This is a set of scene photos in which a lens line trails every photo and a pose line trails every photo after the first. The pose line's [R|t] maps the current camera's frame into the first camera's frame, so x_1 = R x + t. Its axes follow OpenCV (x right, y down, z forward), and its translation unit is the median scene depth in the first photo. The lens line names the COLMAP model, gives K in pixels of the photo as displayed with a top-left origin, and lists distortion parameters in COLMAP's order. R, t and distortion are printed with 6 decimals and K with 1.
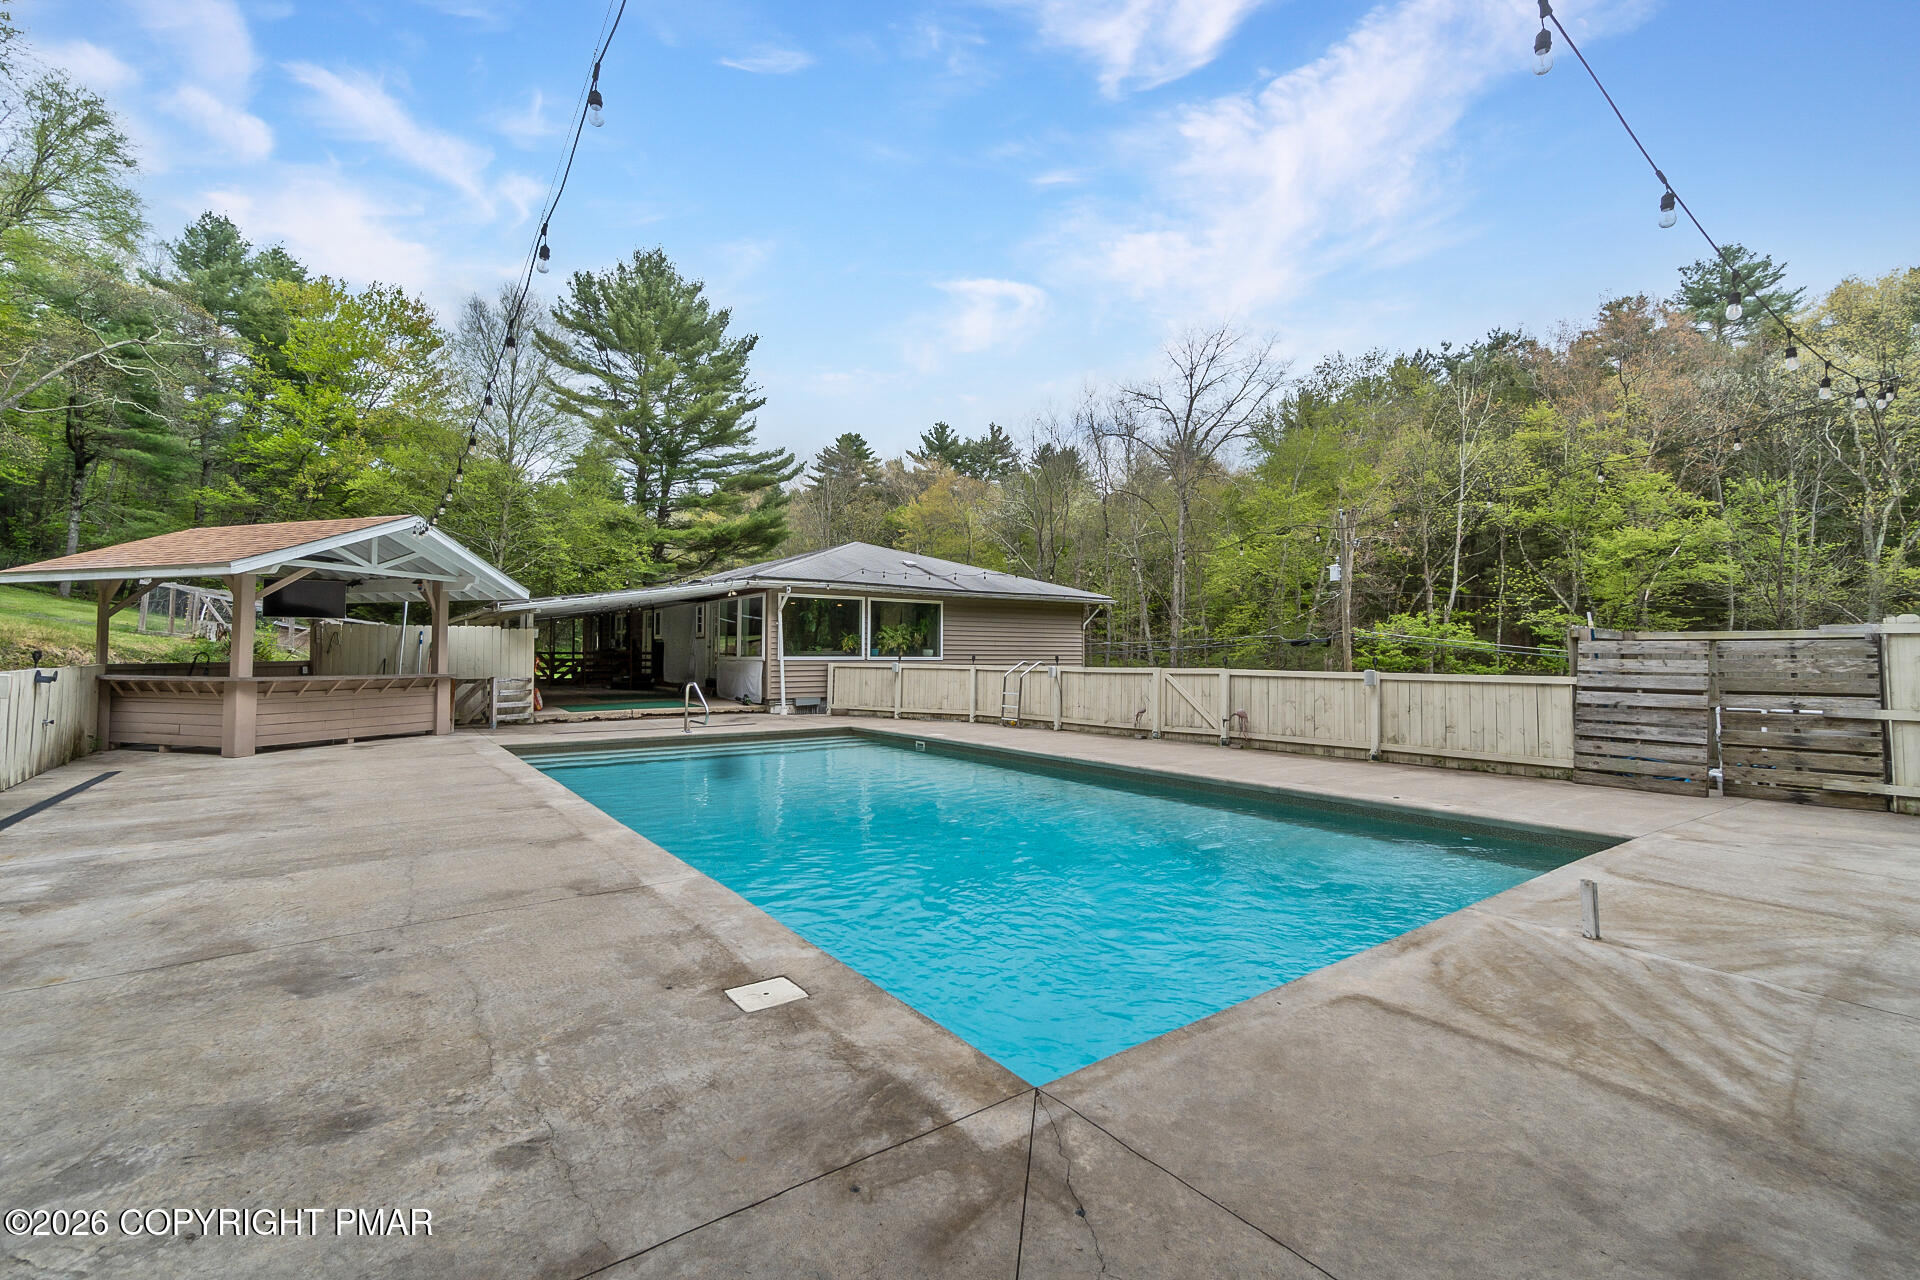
lens RADIAL K [[834.4, 0, 968.6], [0, 834.4, 625.4], [0, 0, 1]] dist [-0.008243, 0.000002]
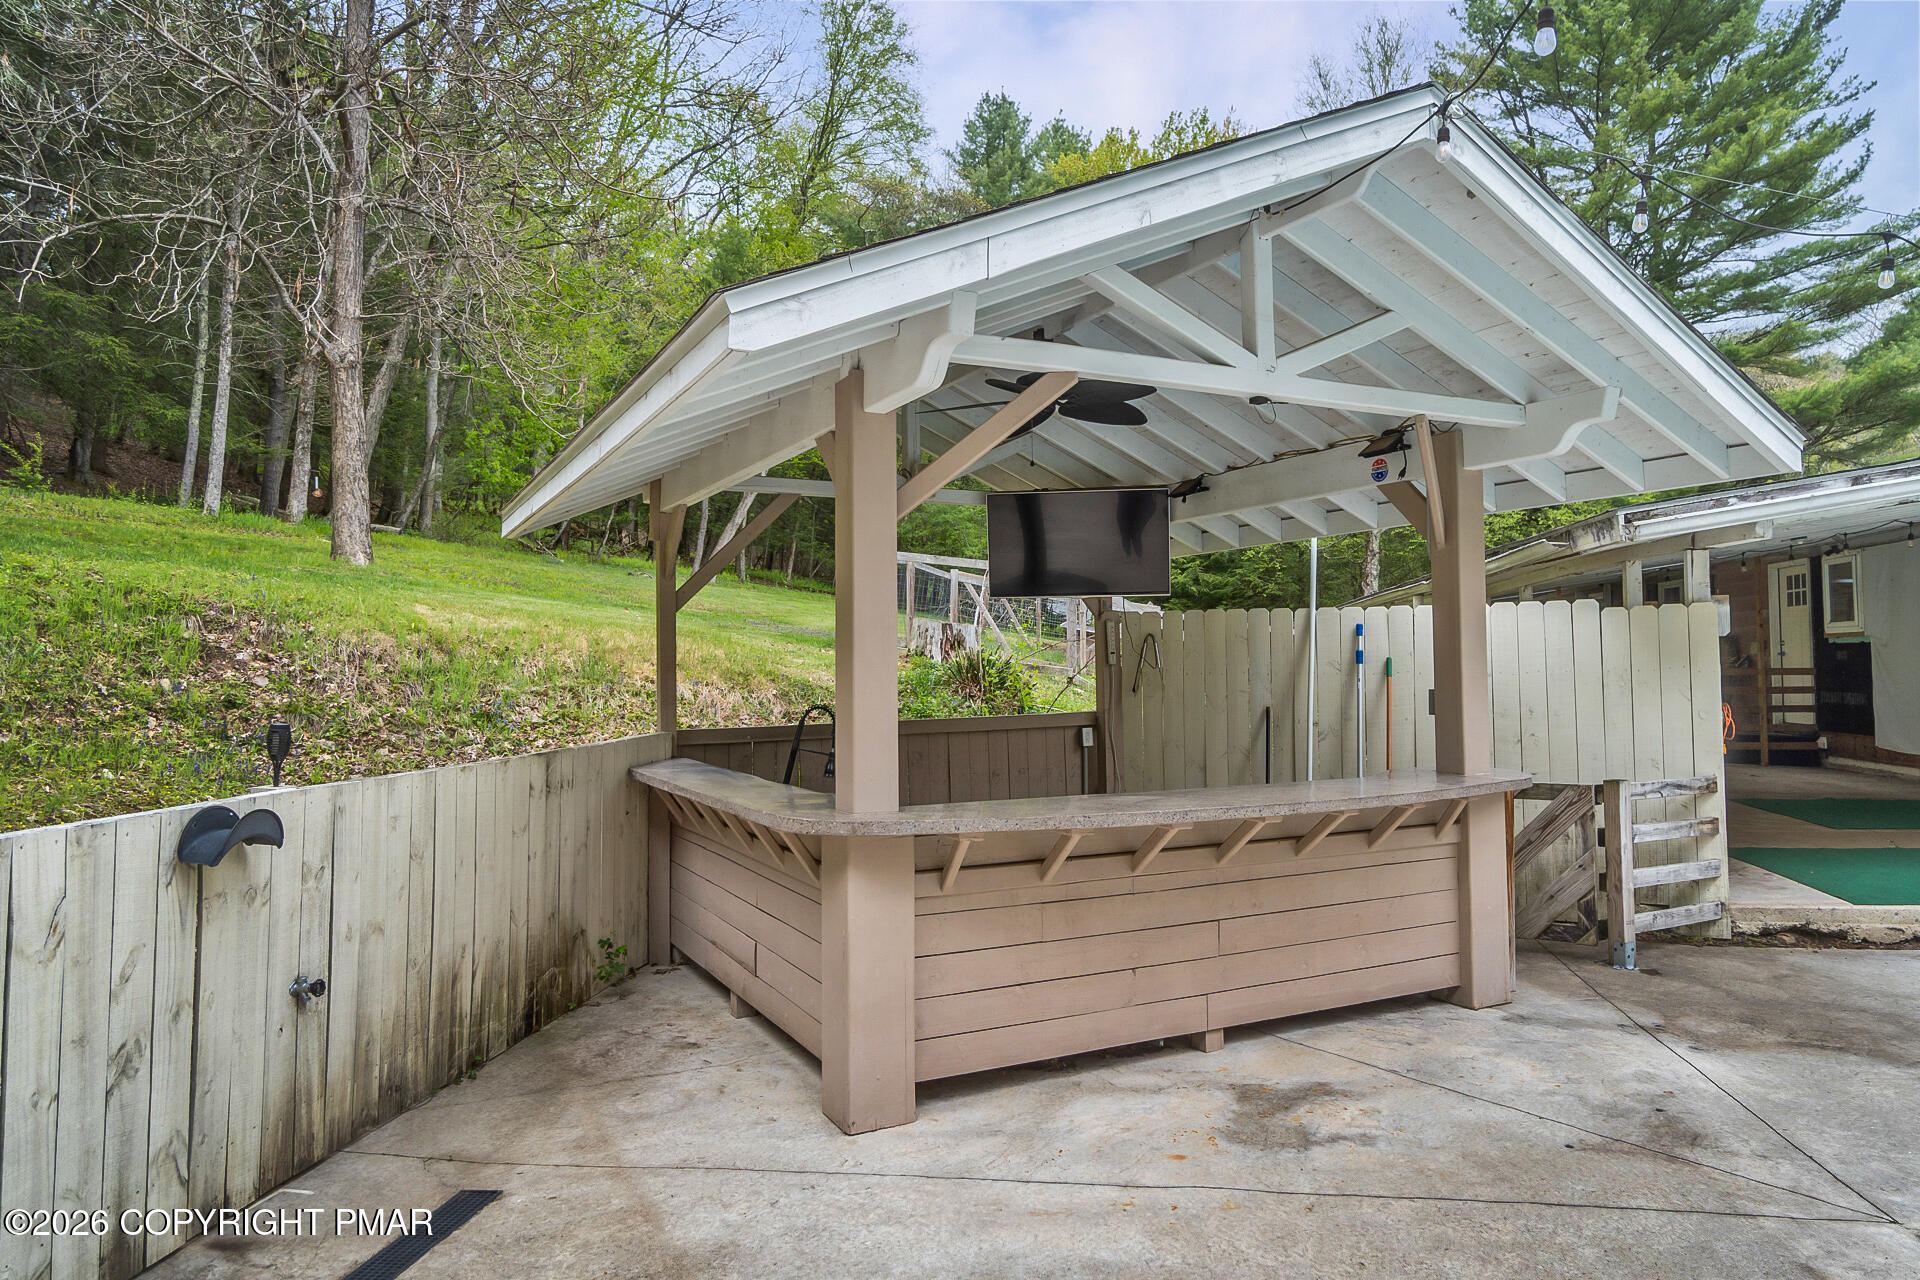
lens RADIAL K [[1216.6, 0, 961.0], [0, 1216.6, 641.7], [0, 0, 1]] dist [-0.000744, 0.000549]
pose [[0.695938, -0.026519, -0.717612, -0.424611], [0.039097, 0.999235, 0.000991, 0.006874], [0.717037, -0.028746, 0.696442, 0.553122]]
